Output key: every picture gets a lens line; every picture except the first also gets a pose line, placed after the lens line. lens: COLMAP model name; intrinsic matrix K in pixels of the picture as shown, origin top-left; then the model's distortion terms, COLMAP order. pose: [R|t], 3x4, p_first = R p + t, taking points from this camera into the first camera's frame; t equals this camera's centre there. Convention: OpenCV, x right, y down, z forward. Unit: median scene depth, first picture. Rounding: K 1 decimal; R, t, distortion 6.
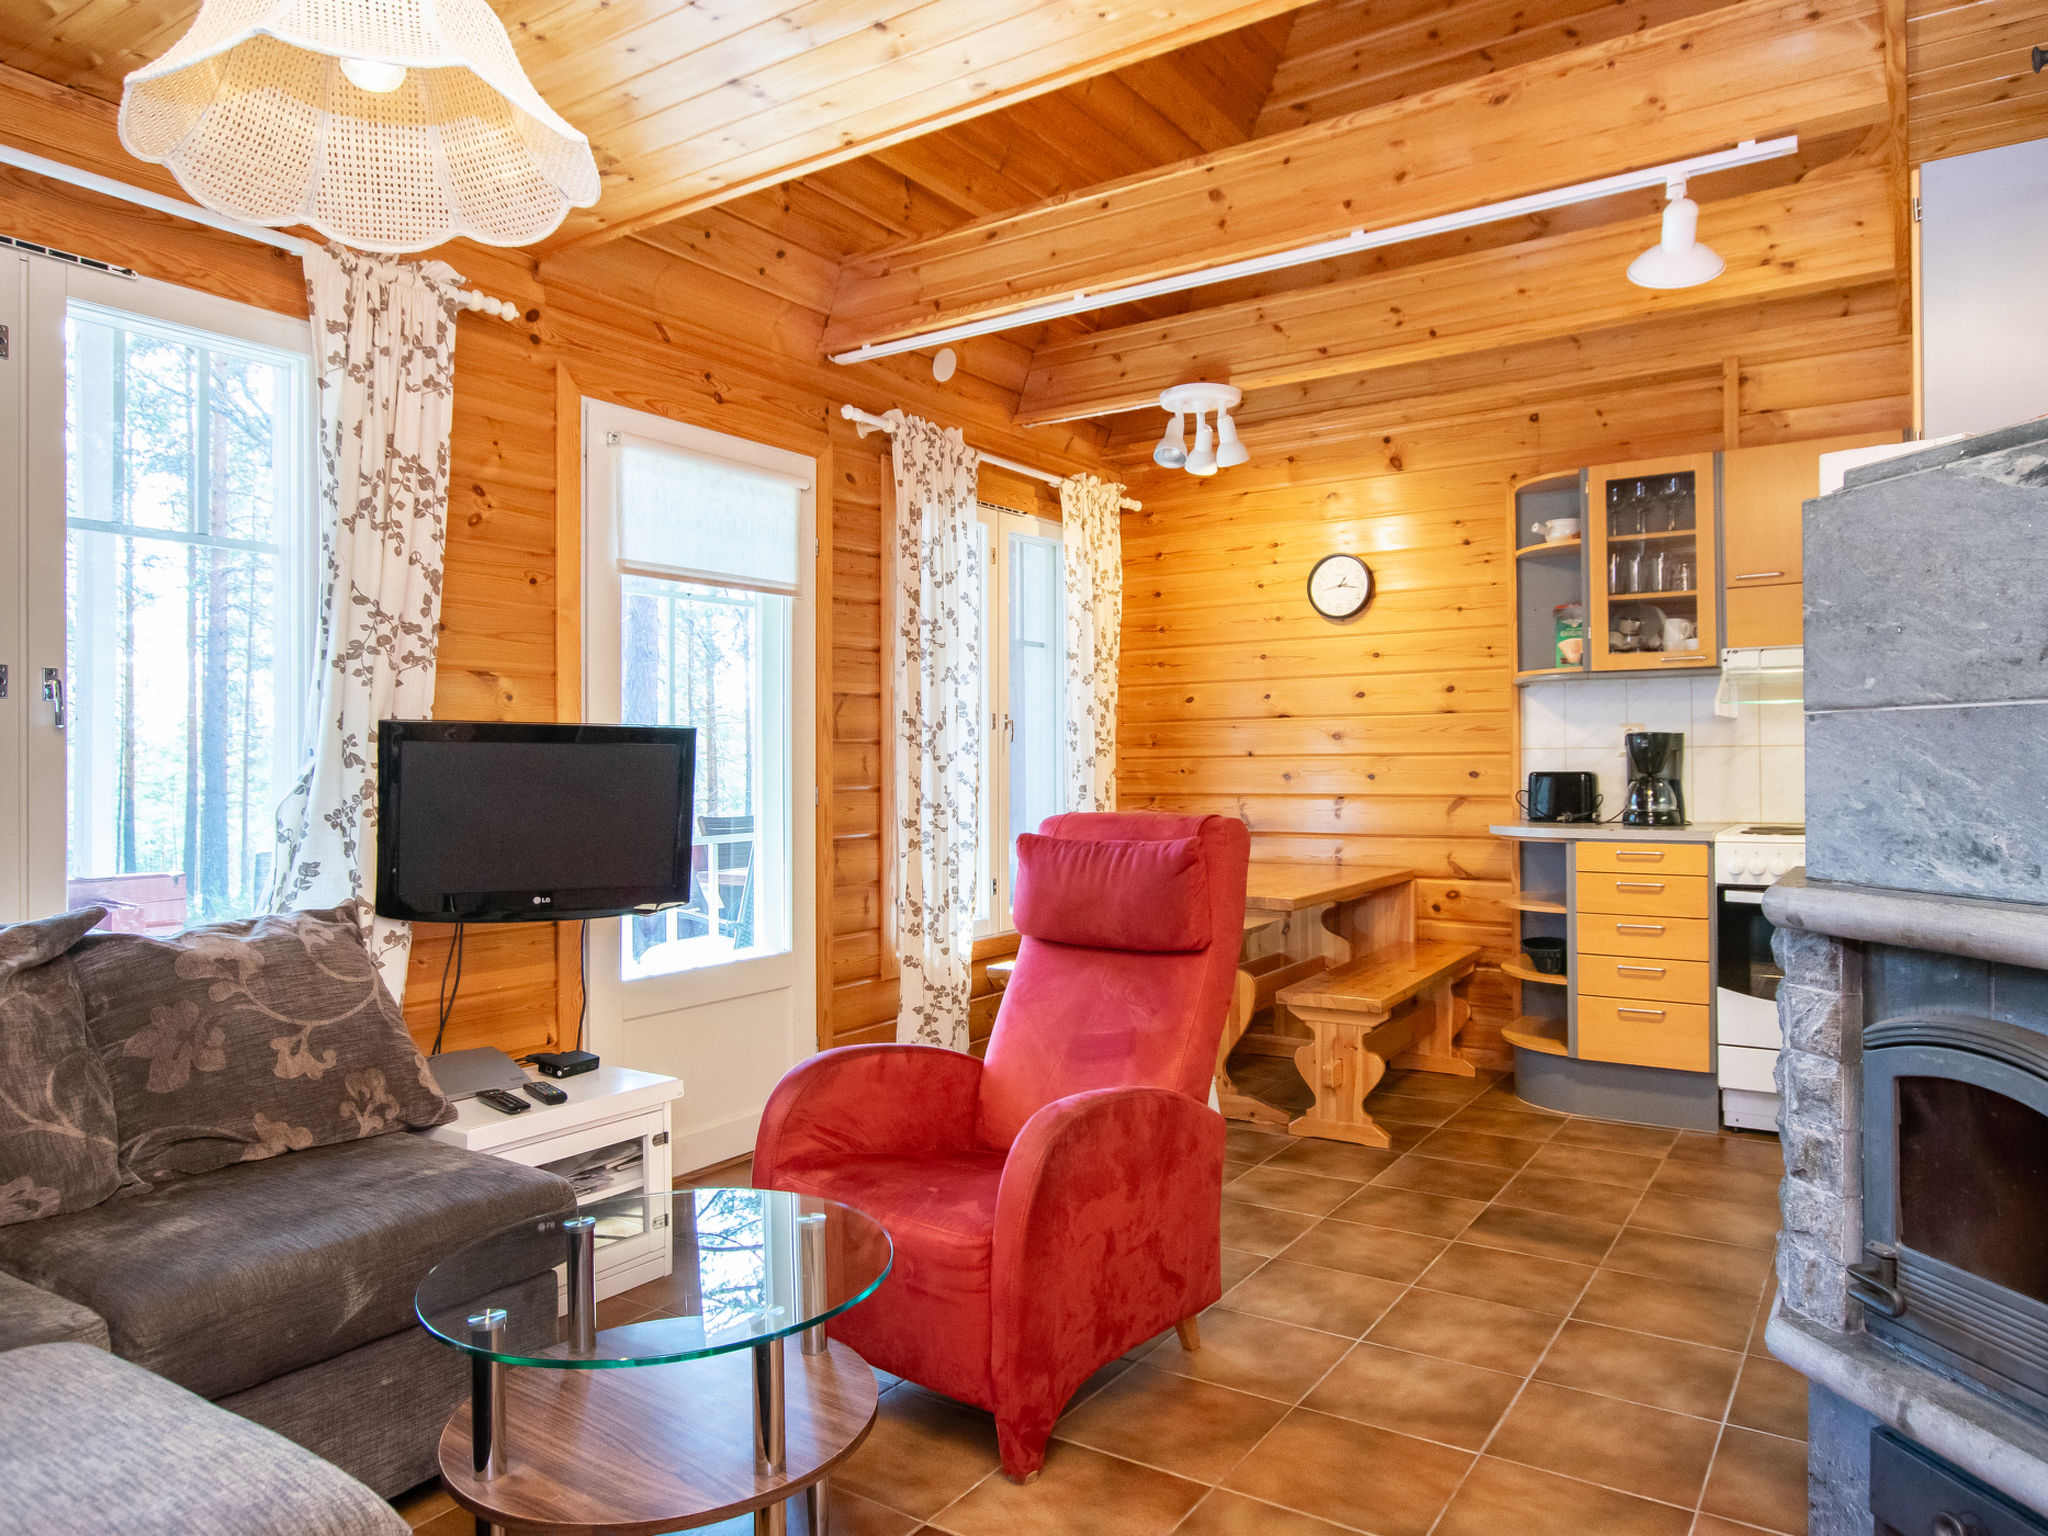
lens RADIAL K [[1340.4, 0, 1031.2], [0, 1340.4, 760.1], [0, 0, 1]] dist [-0.002482, -0.003299]
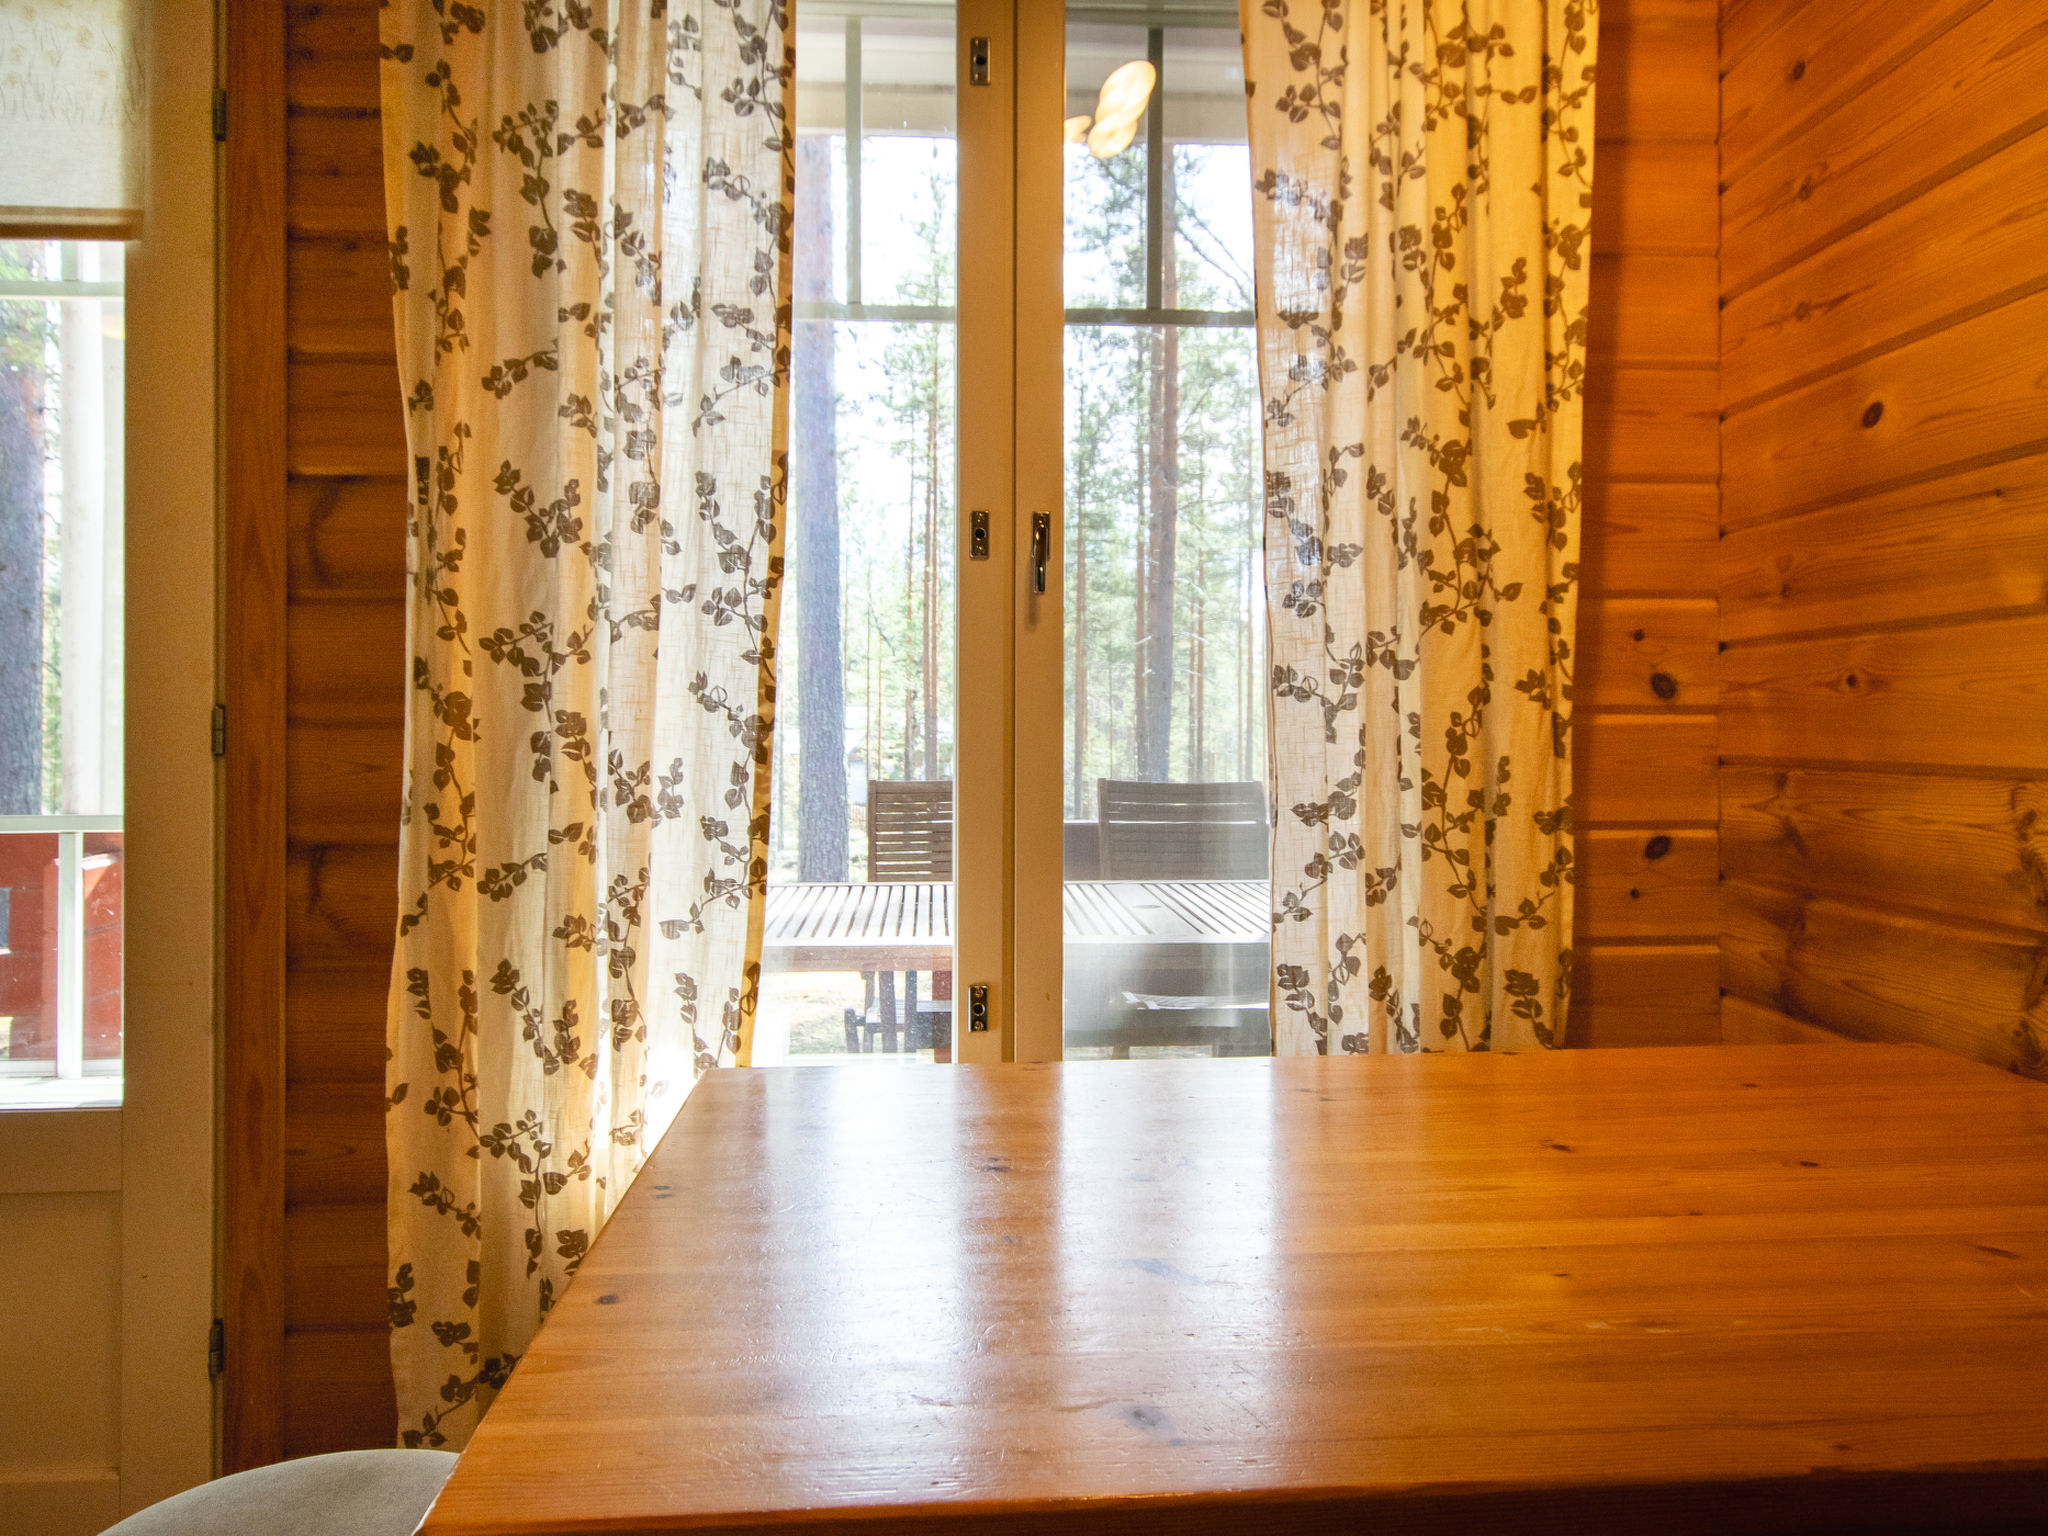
lens RADIAL K [[1480.4, 0, 1056.7], [0, 1480.4, 708.0], [0, 0, 1]] dist [-0.002592, -0.001718]
pose [[0.607735, 0.001214, -0.794139, 0.475330], [-0.002238, 0.999997, -0.000183, 0.026819], [0.794136, 0.001889, 0.607737, 1.286748]]
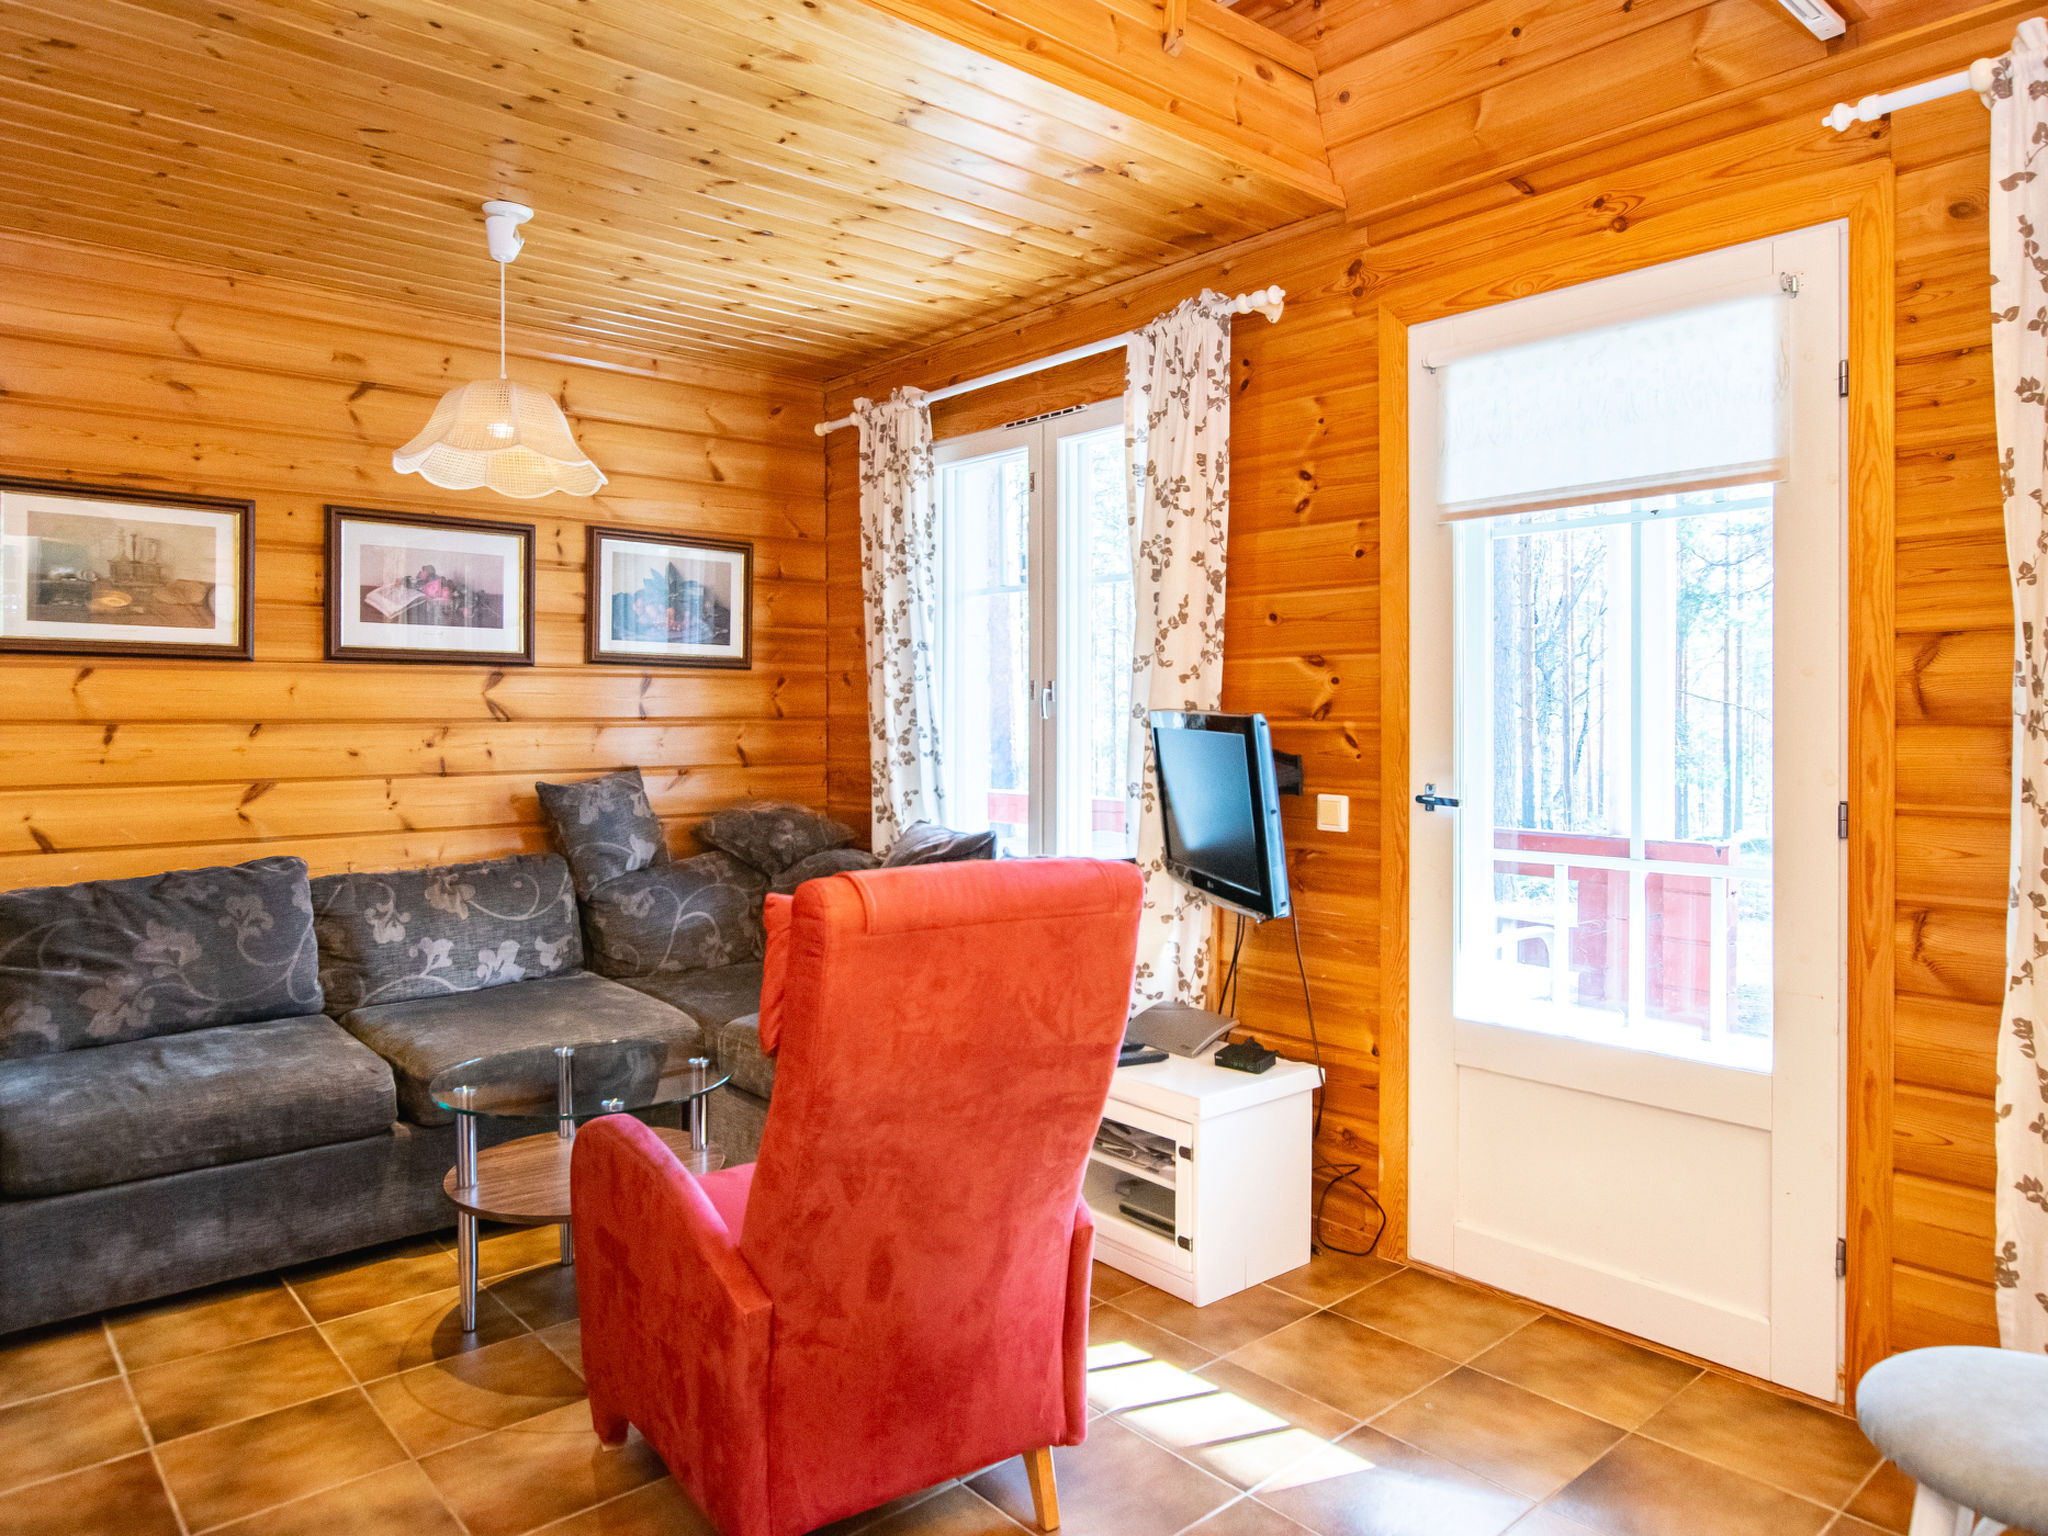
lens RADIAL K [[1340.4, 0, 1004.1], [0, 1340.4, 721.9], [0, 0, 1]] dist [-0.002482, -0.003299]
pose [[-0.270755, 0.018400, -0.962472, 0.657373], [0.008136, 0.999825, 0.016825, -0.037905], [0.962614, -0.003275, -0.270857, 1.124337]]
